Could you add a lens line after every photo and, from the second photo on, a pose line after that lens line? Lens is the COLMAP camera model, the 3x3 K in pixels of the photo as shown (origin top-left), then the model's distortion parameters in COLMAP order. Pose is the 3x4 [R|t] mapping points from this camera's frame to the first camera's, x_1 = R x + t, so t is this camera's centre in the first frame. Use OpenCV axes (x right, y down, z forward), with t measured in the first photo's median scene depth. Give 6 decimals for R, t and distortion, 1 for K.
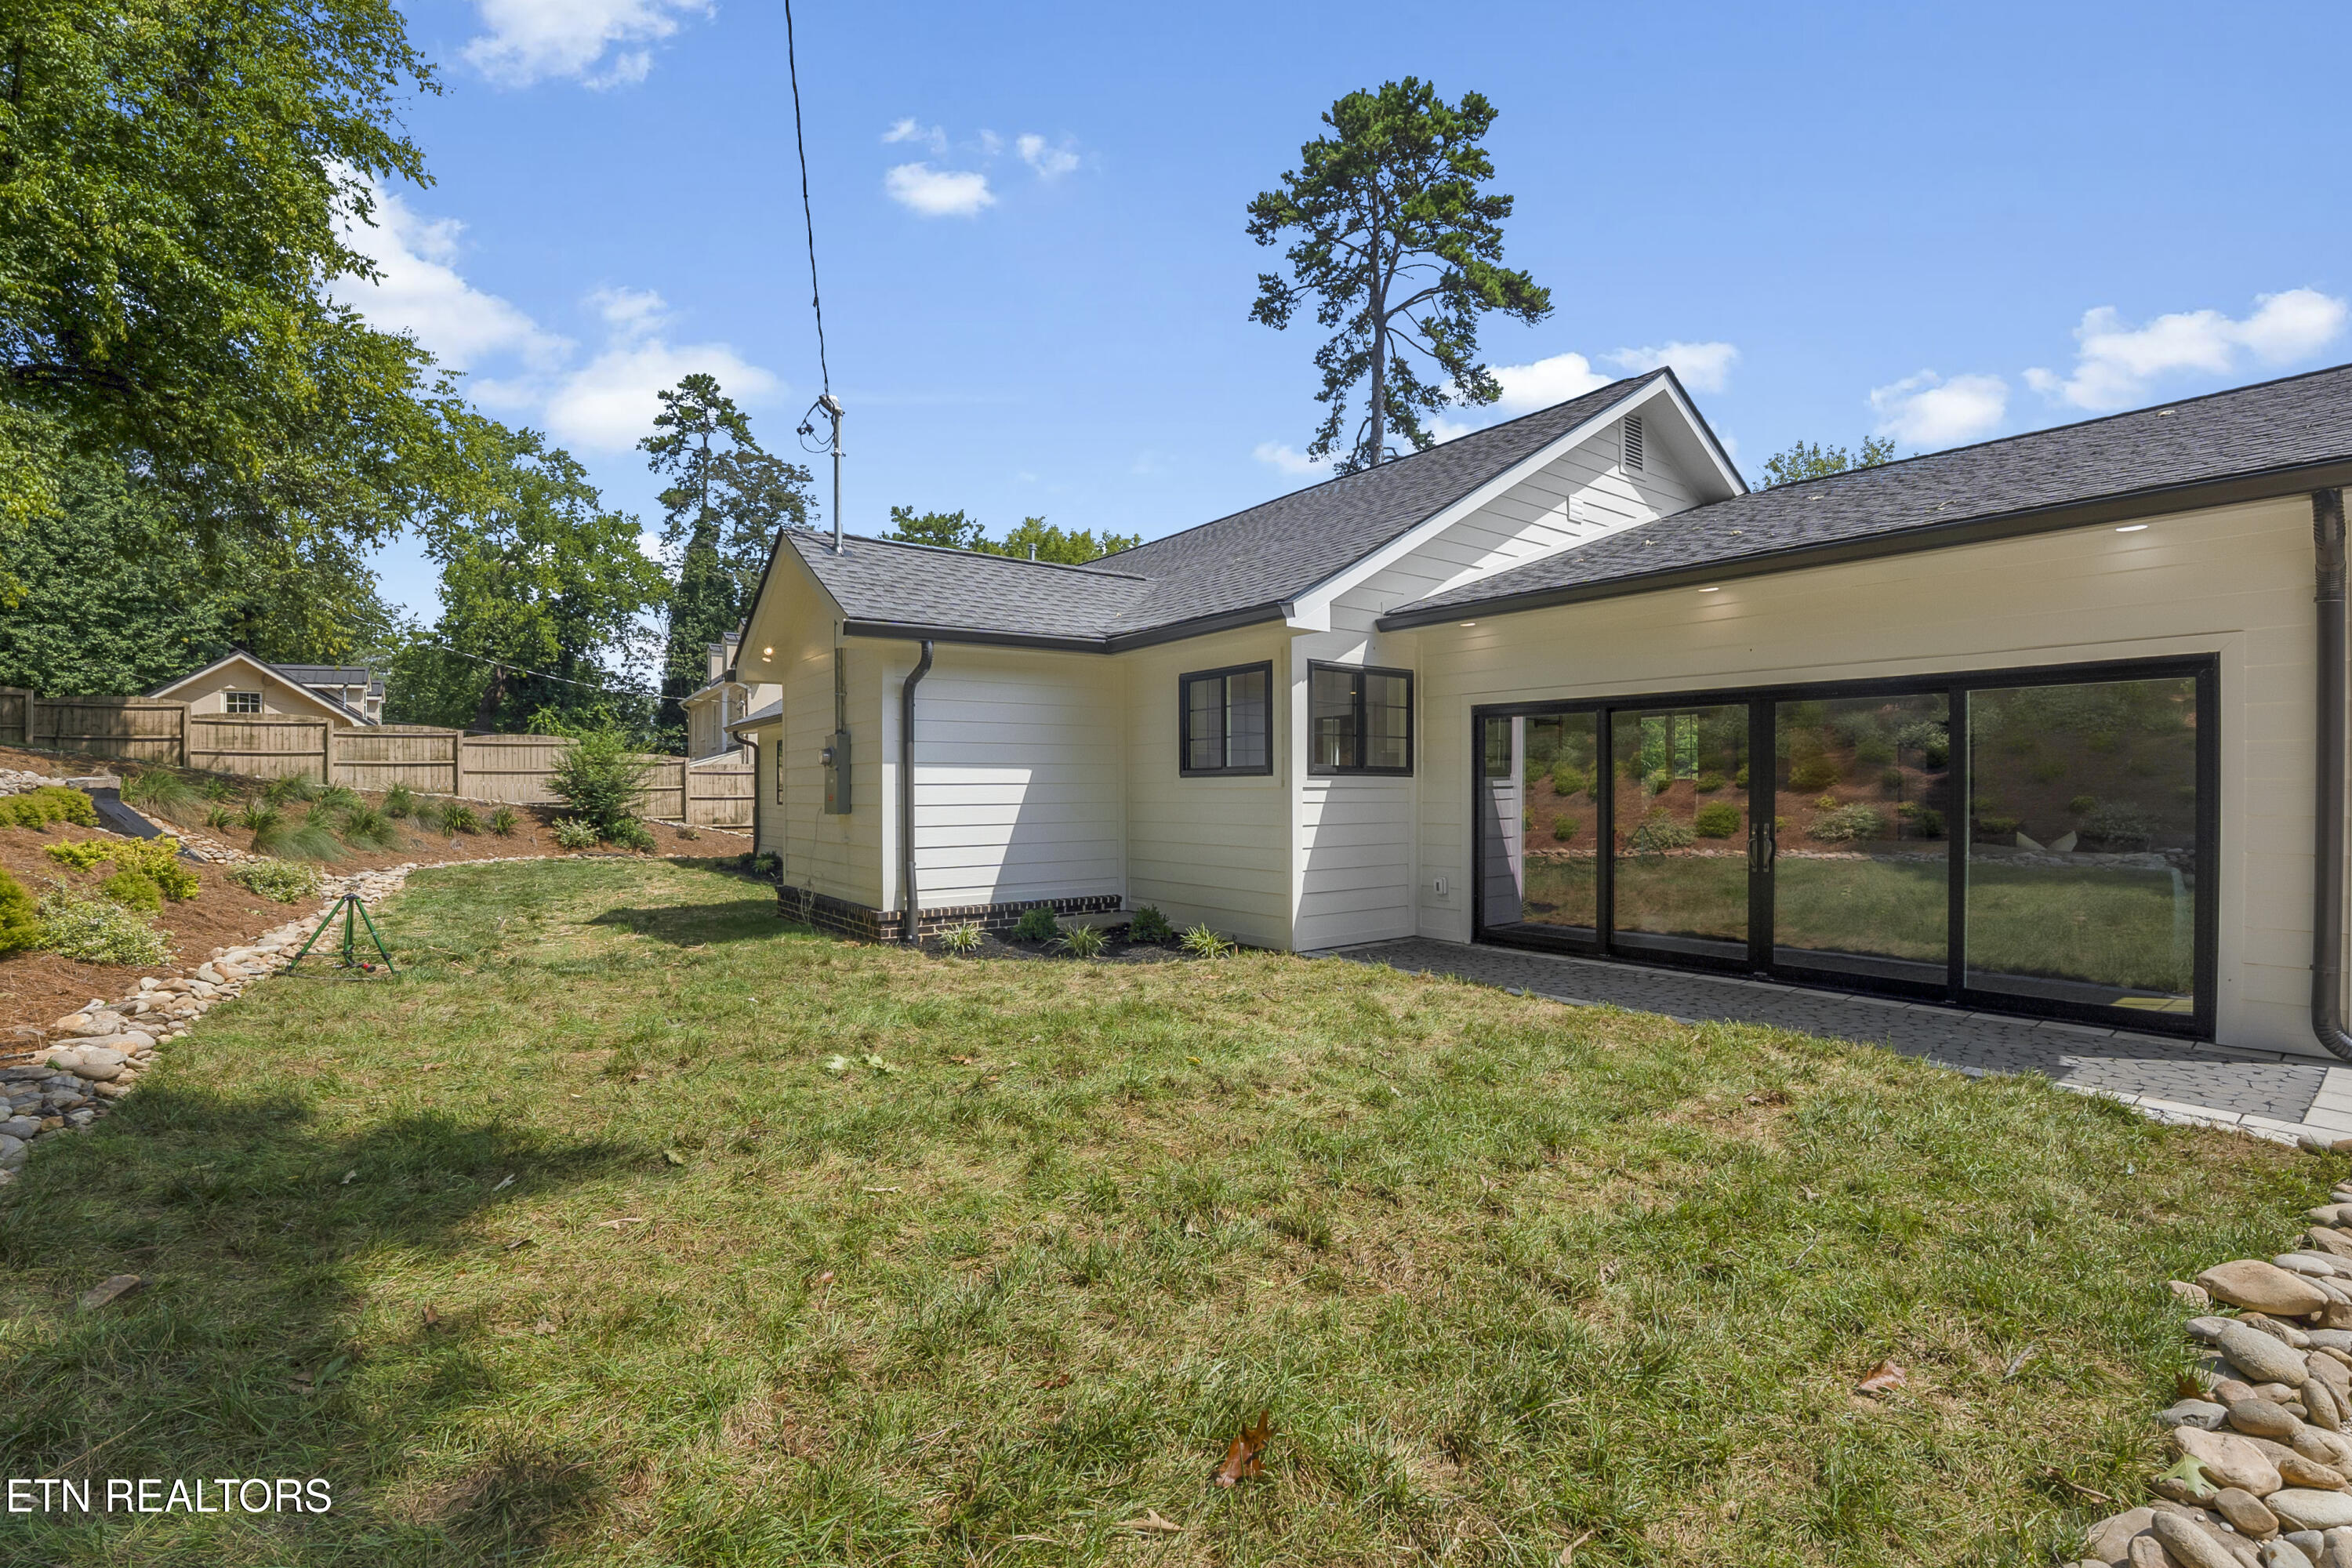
lens RADIAL K [[1044.7, 0, 1176.0], [0, 1044.7, 784.0], [0, 0, 1]] dist [-0.062052, -0.000100]
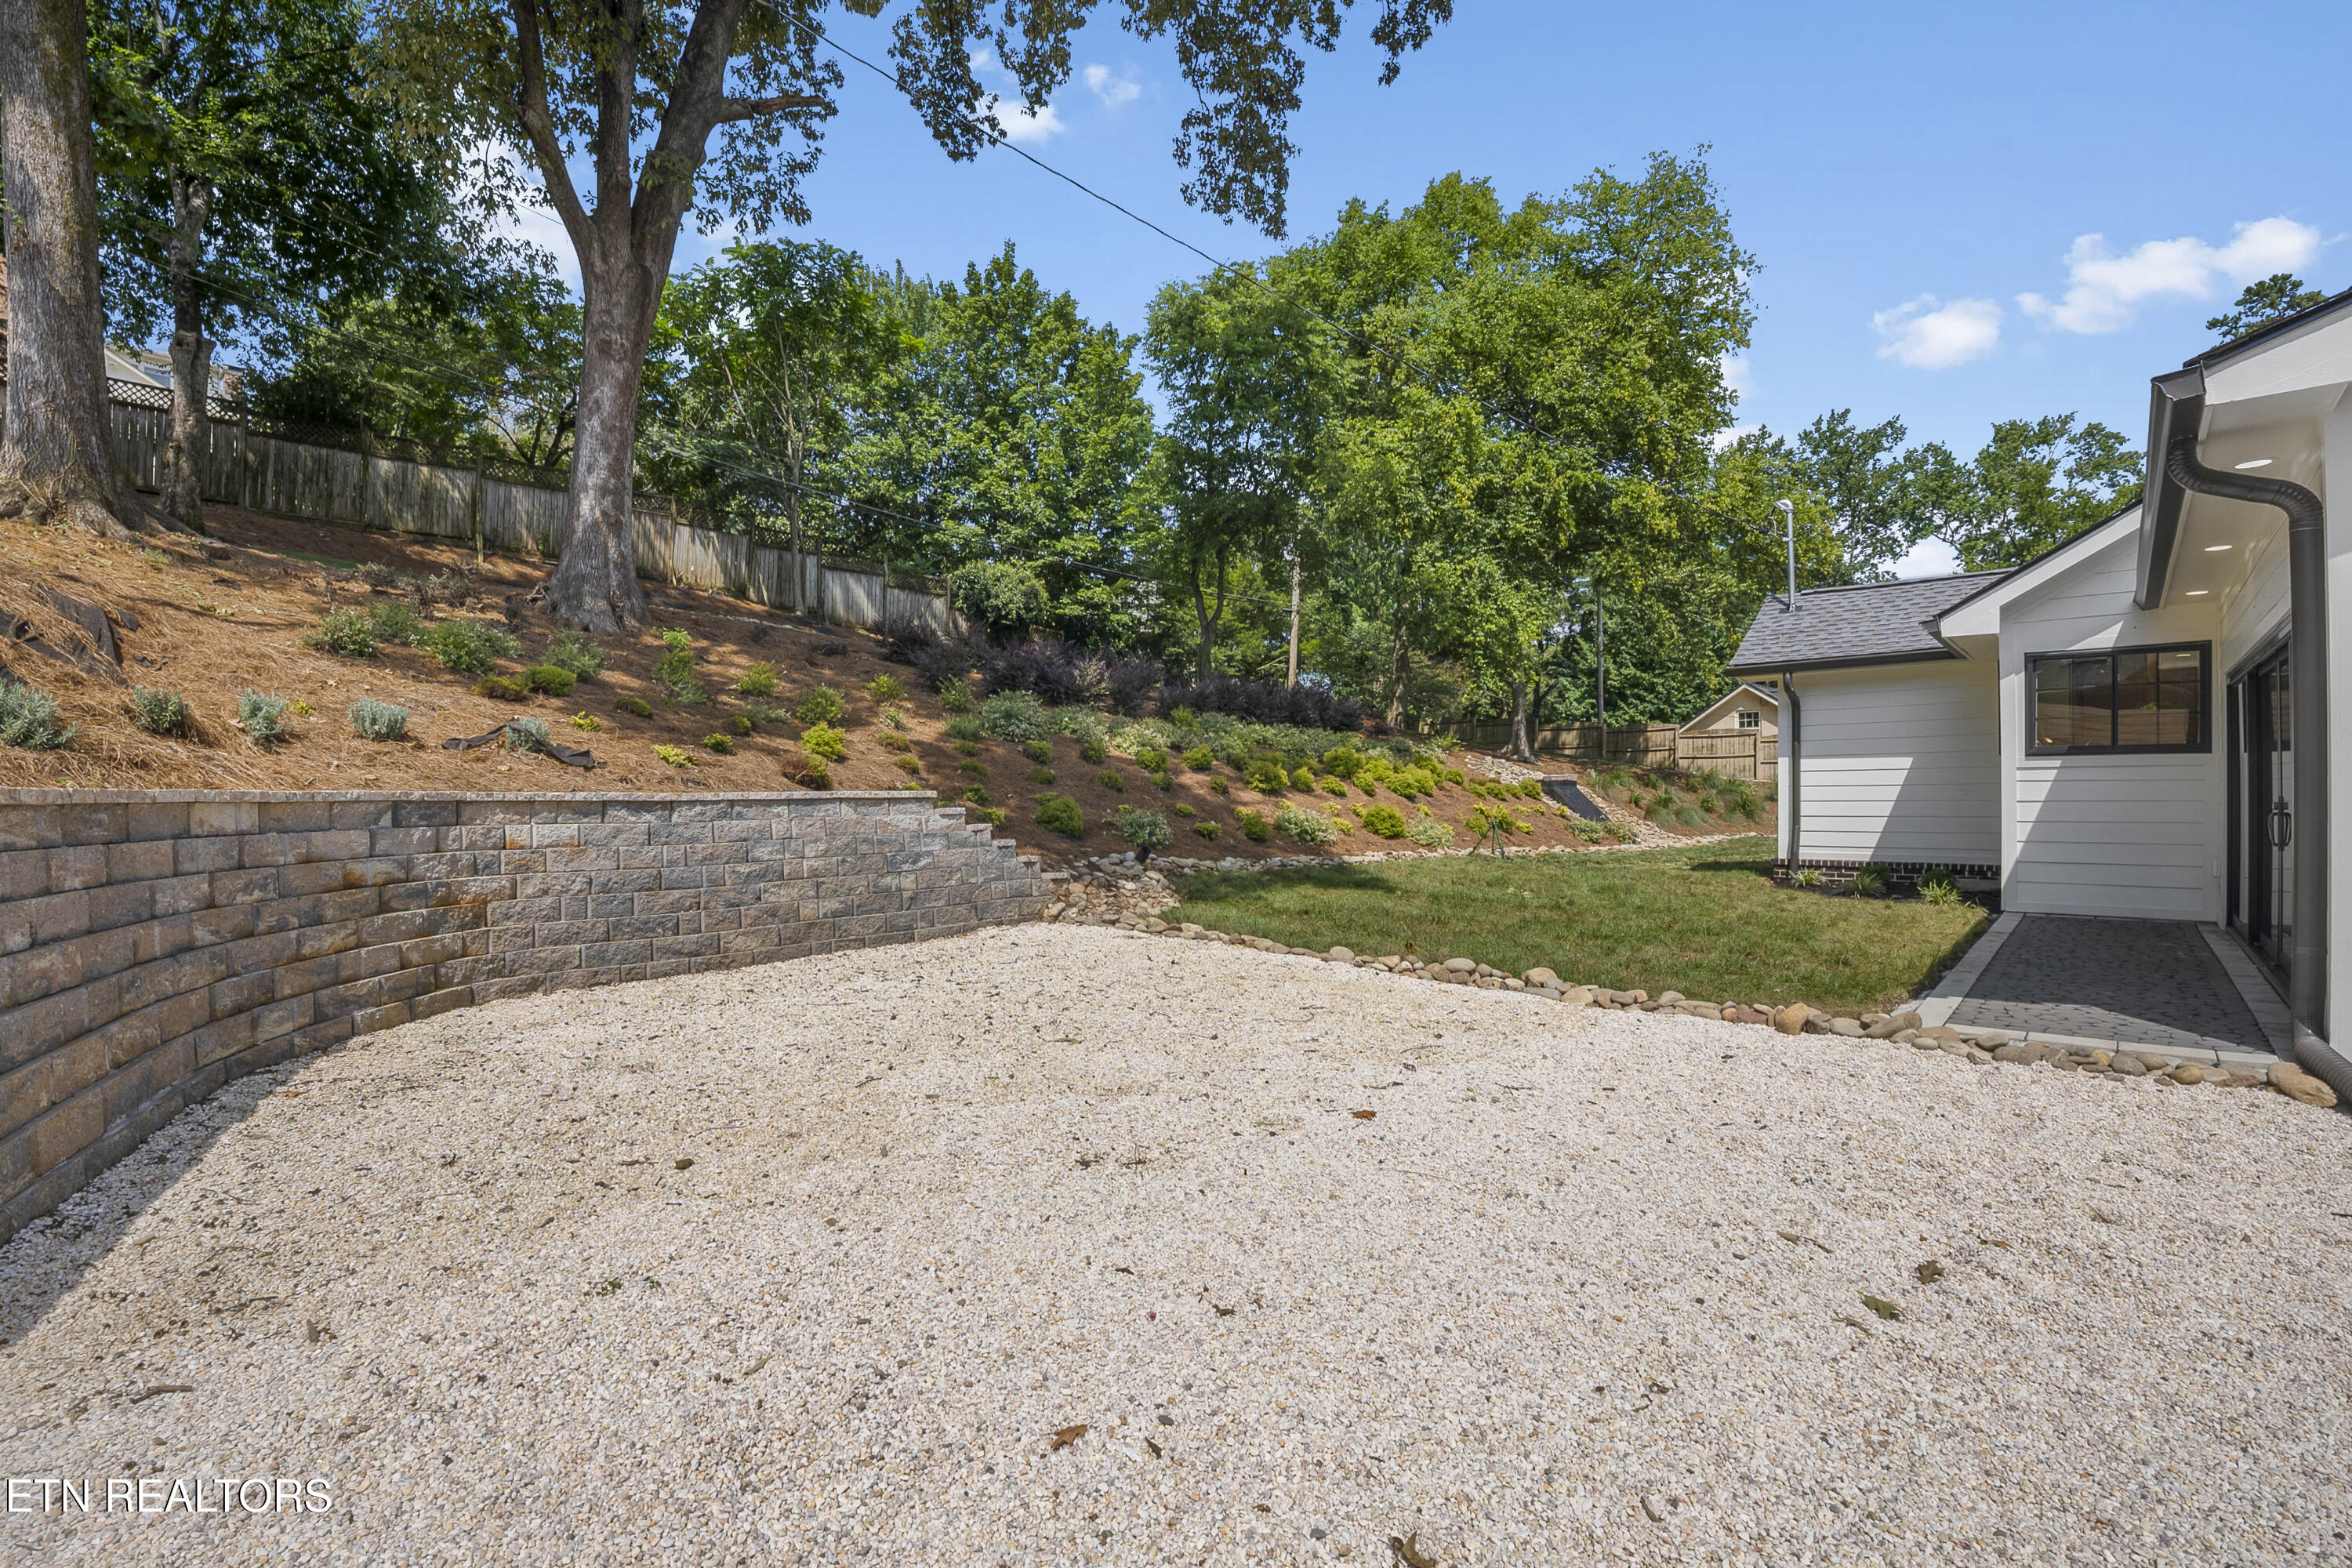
lens RADIAL K [[1044.7, 0, 1176.0], [0, 1044.7, 784.0], [0, 0, 1]] dist [-0.062052, -0.000100]
pose [[0.173749, -0.006871, -0.984766, 0.926942], [0.012012, 0.999916, -0.004857, 0.013692], [0.984717, -0.010985, 0.173817, -0.079638]]
